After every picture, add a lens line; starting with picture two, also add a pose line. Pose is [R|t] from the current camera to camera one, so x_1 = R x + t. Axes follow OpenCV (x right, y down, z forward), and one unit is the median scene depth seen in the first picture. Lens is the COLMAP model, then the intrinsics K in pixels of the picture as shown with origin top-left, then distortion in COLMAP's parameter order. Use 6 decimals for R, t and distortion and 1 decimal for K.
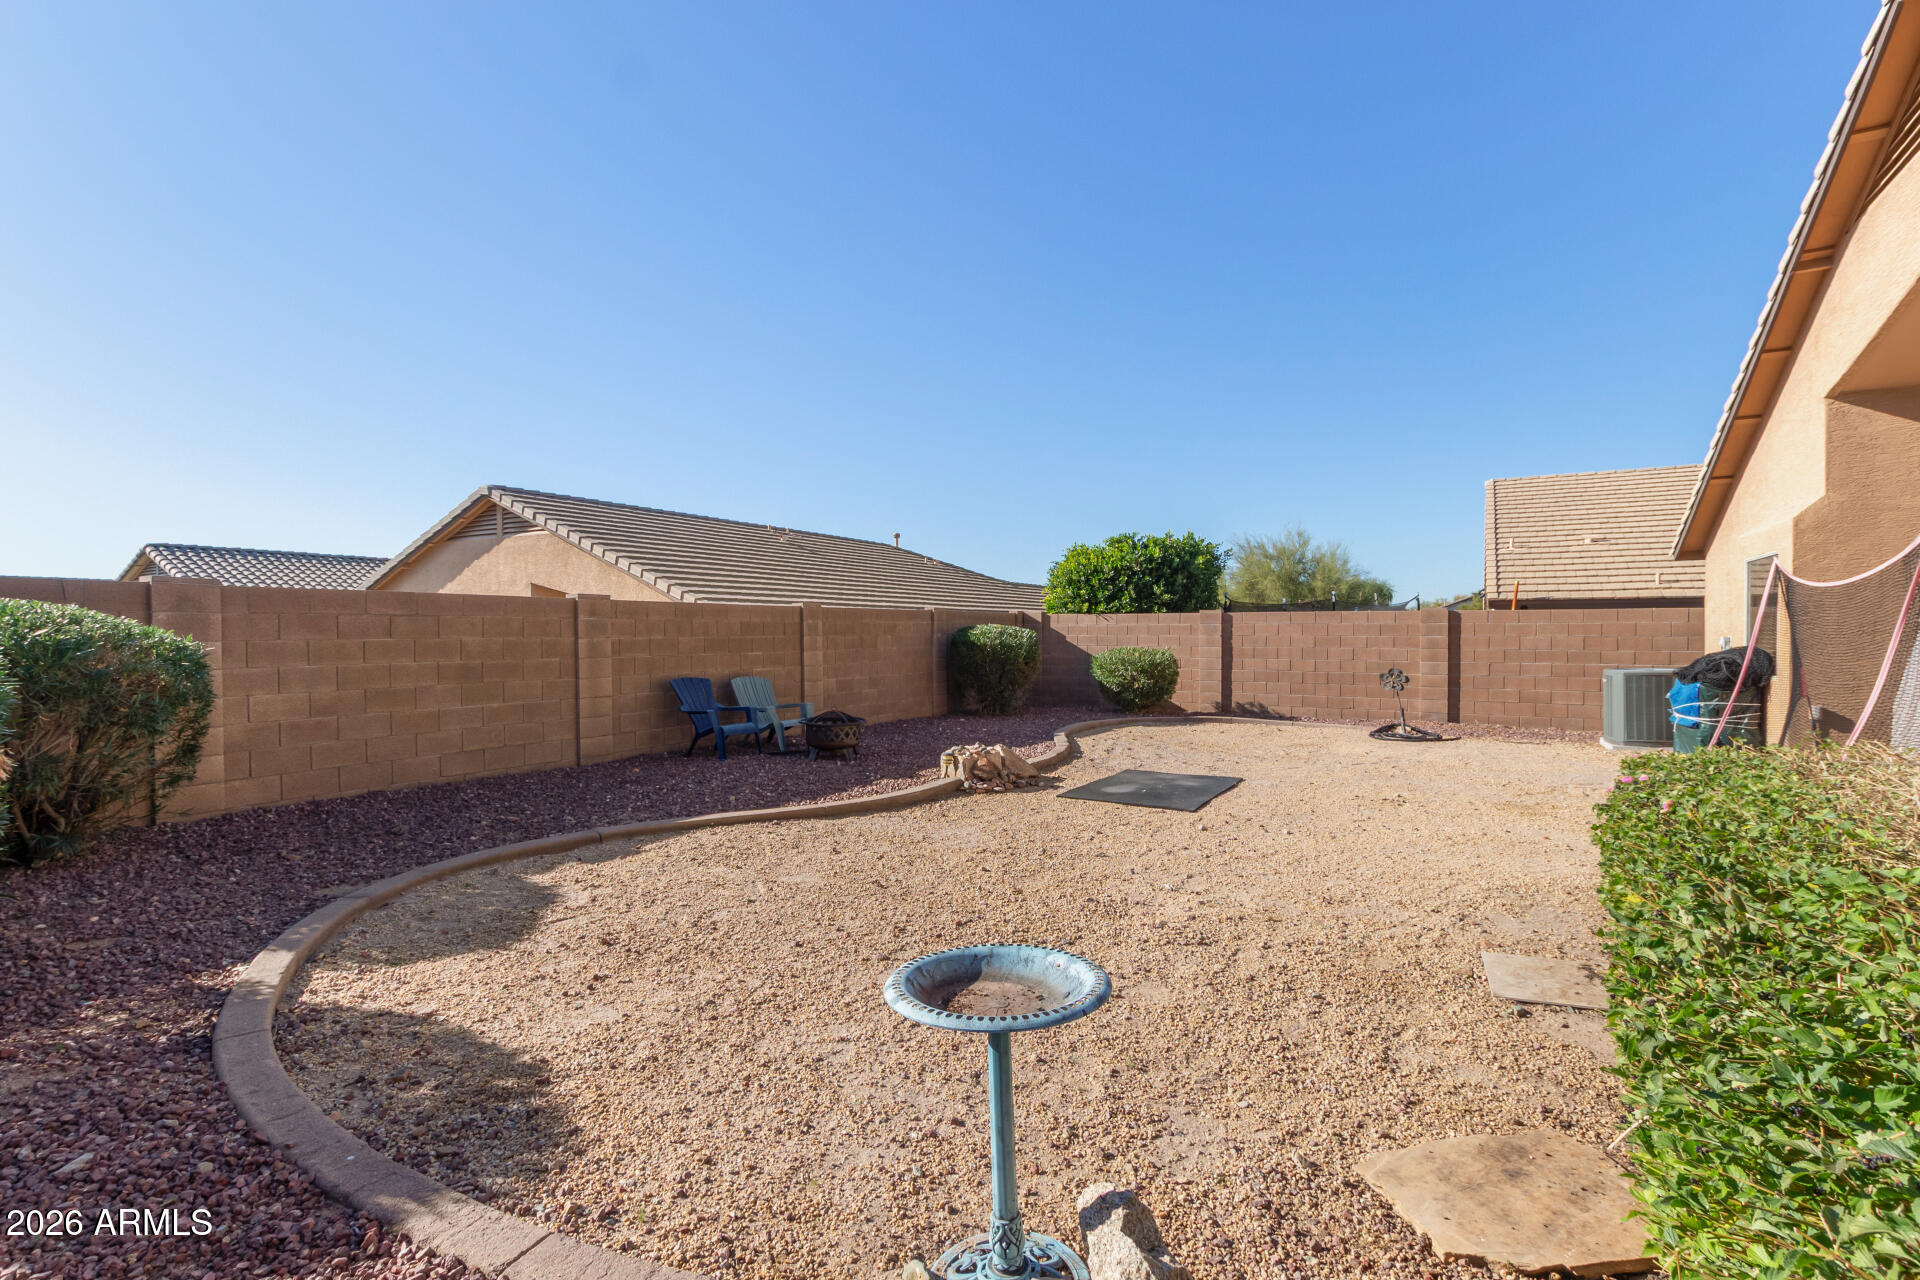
lens RADIAL K [[883.3, 0, 970.5], [0, 883.3, 628.3], [0, 0, 1]] dist [-0.001635, 0.000155]
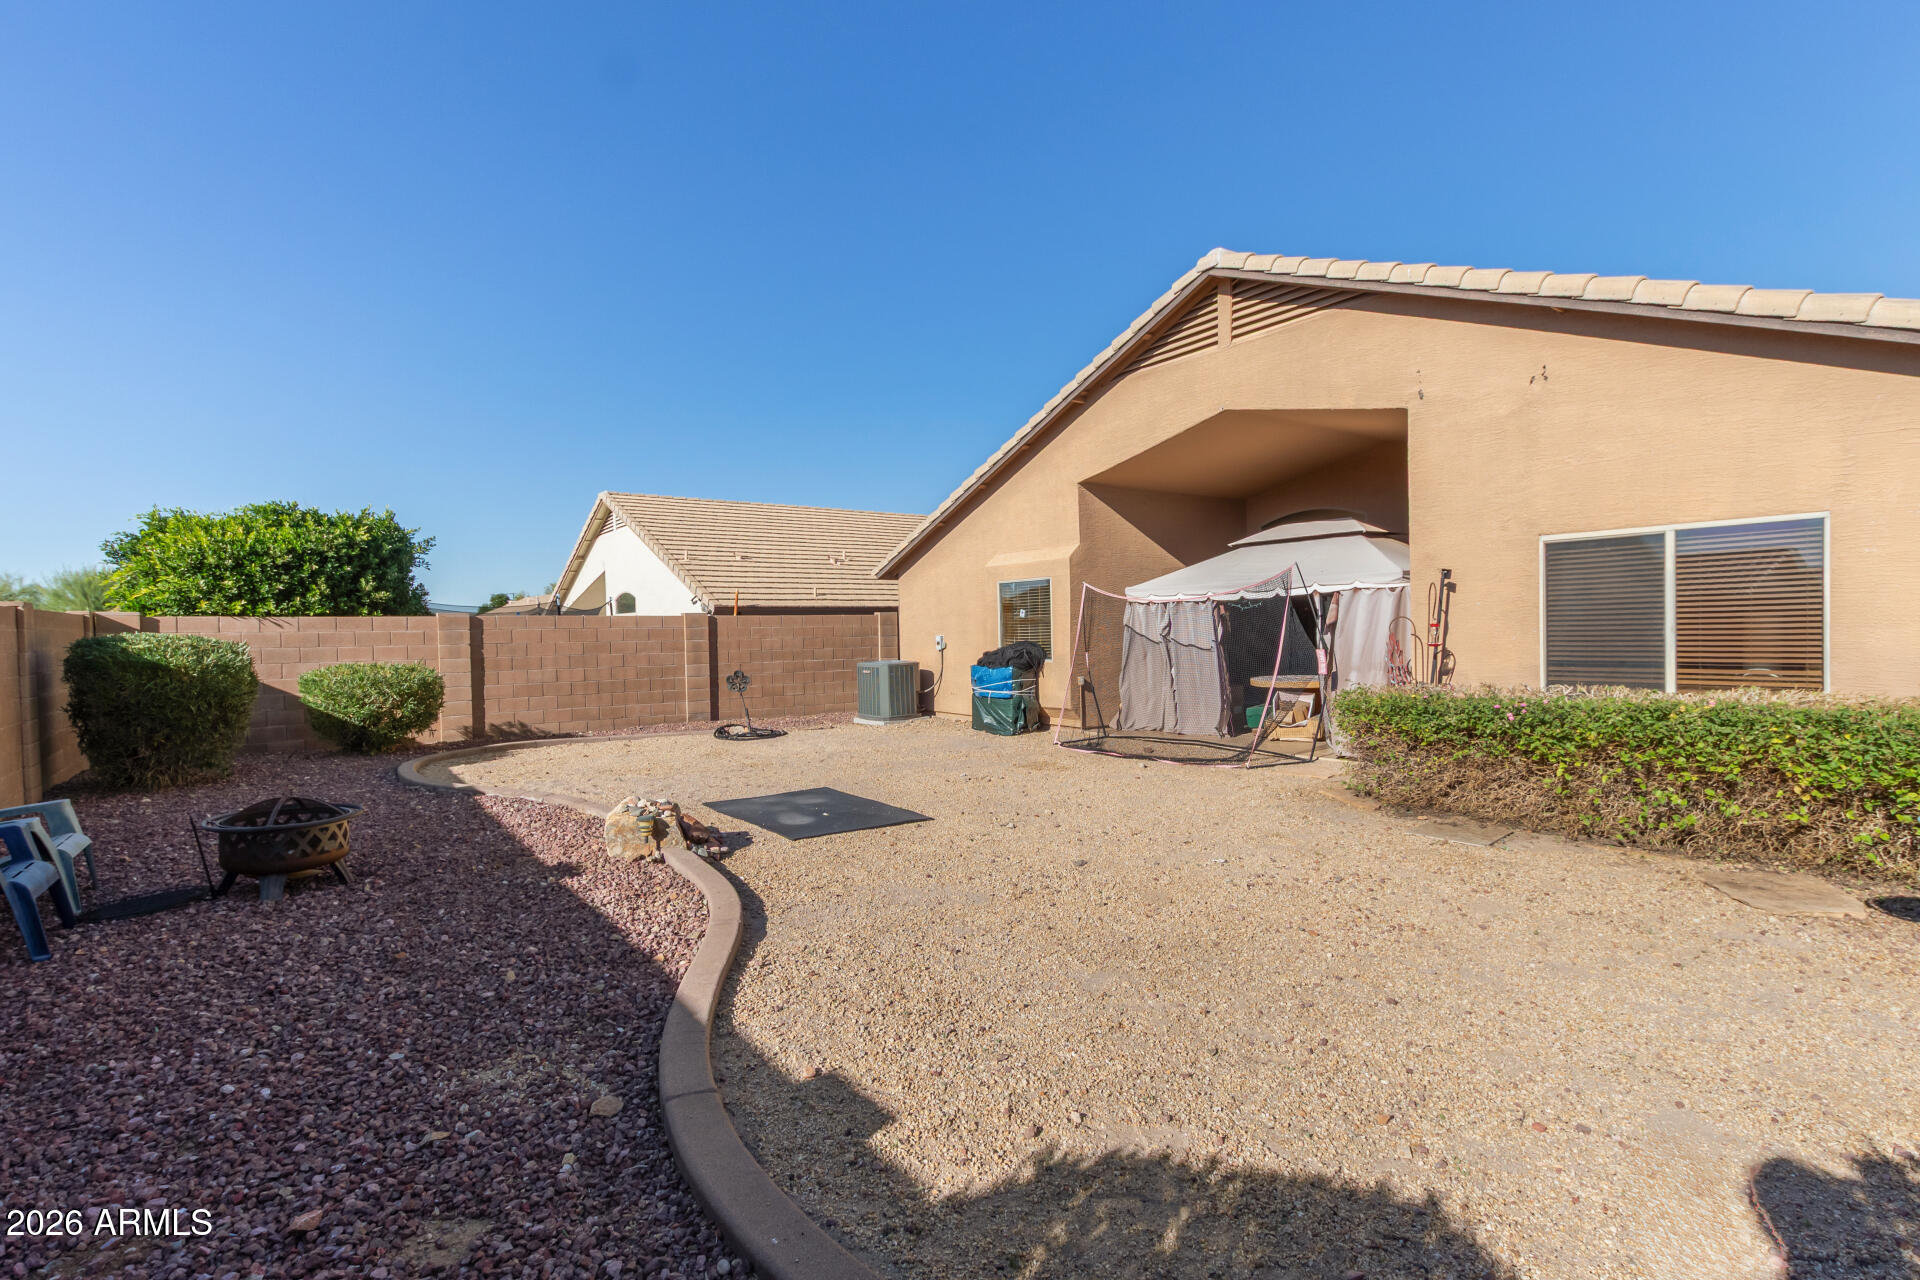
lens RADIAL K [[883.3, 0, 970.5], [0, 883.3, 628.3], [0, 0, 1]] dist [-0.001635, 0.000155]
pose [[0.408709, -0.003580, 0.912658, -0.279926], [0.012965, 0.999914, -0.001884, 0.000945], [-0.912573, 0.012603, 0.408720, 0.253584]]
